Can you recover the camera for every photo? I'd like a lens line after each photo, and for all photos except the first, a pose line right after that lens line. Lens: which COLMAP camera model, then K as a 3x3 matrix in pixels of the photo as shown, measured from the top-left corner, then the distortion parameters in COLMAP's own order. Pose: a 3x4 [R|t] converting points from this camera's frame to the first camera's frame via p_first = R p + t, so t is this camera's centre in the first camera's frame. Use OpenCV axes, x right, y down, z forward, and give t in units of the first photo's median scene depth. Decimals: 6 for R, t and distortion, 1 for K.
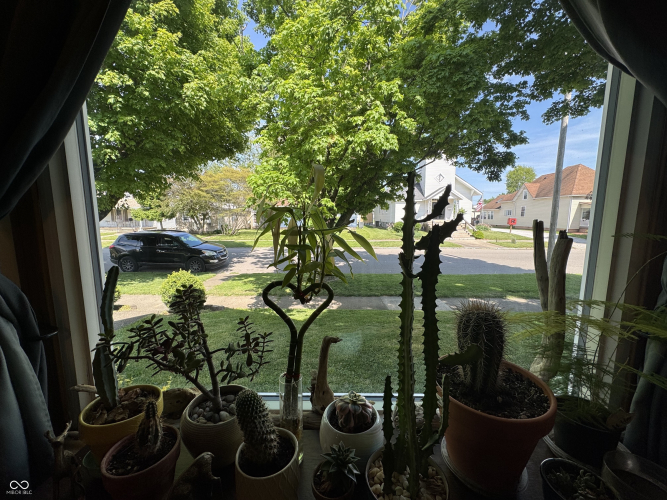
lens RADIAL K [[265.6, 0, 332.7], [0, 265.6, 249.6], [0, 0, 1]] dist [-0.002840, 0.000500]
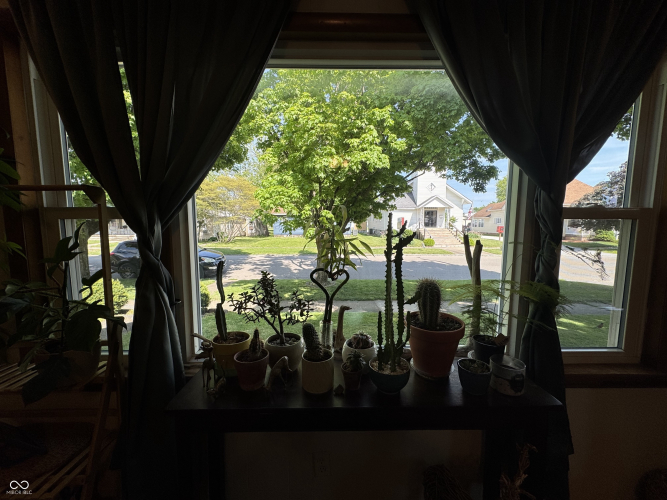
lens RADIAL K [[265.6, 0, 332.7], [0, 265.6, 249.6], [0, 0, 1]] dist [-0.002840, 0.000500]
pose [[0.999738, -0.000406, 0.022907, -0.022904], [0.001049, 0.999605, -0.028075, 0.006423], [-0.022887, 0.028092, 0.999343, -0.118946]]
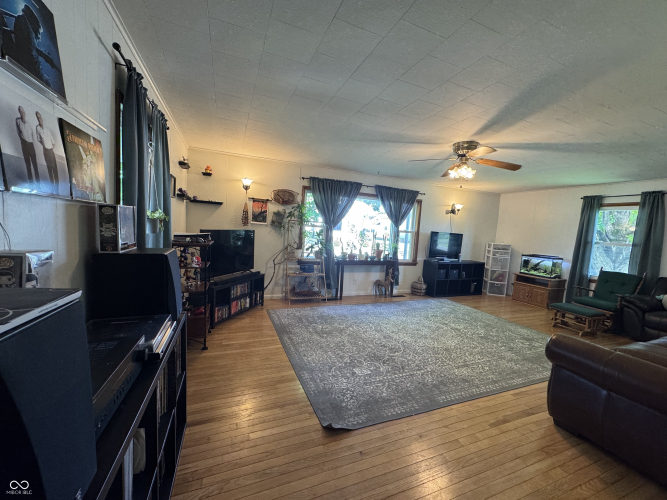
lens RADIAL K [[265.6, 0, 332.7], [0, 265.6, 249.6], [0, 0, 1]] dist [-0.002840, 0.000500]
pose [[0.924176, 0.025273, 0.381130, -0.734351], [-0.013603, 0.999353, -0.033281, 0.132399], [-0.381724, 0.025573, 0.923922, -1.157929]]
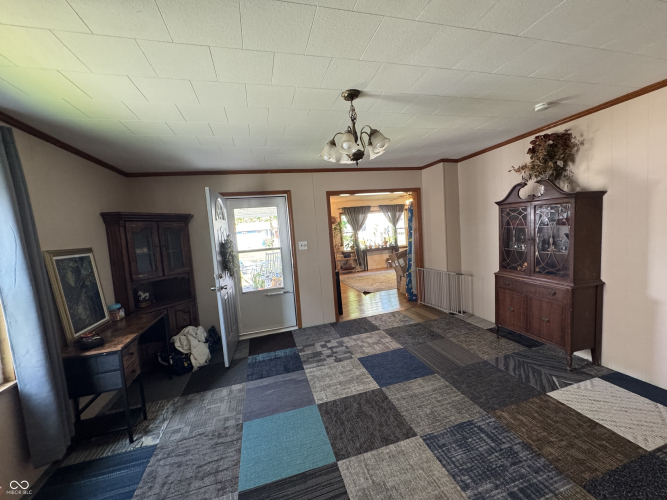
lens RADIAL K [[265.6, 0, 332.7], [0, 265.6, 249.6], [0, 0, 1]] dist [-0.002840, 0.000500]
pose [[0.954146, -0.098056, 0.282826, -1.187724], [0.113729, 0.992726, -0.039501, 0.211102], [-0.276895, 0.069855, 0.958358, -2.272017]]
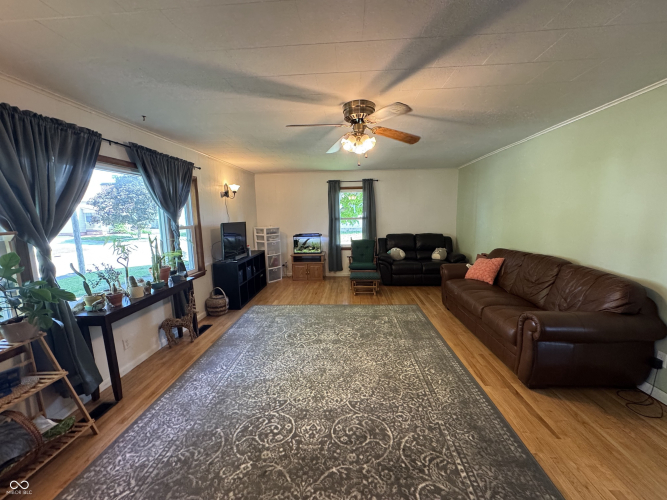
lens RADIAL K [[265.6, 0, 332.7], [0, 265.6, 249.6], [0, 0, 1]] dist [-0.002840, 0.000500]
pose [[0.056405, -0.139778, 0.988575, -0.689748], [0.148853, 0.980262, 0.130110, -0.004895], [-0.987249, 0.139813, 0.076098, -0.446253]]
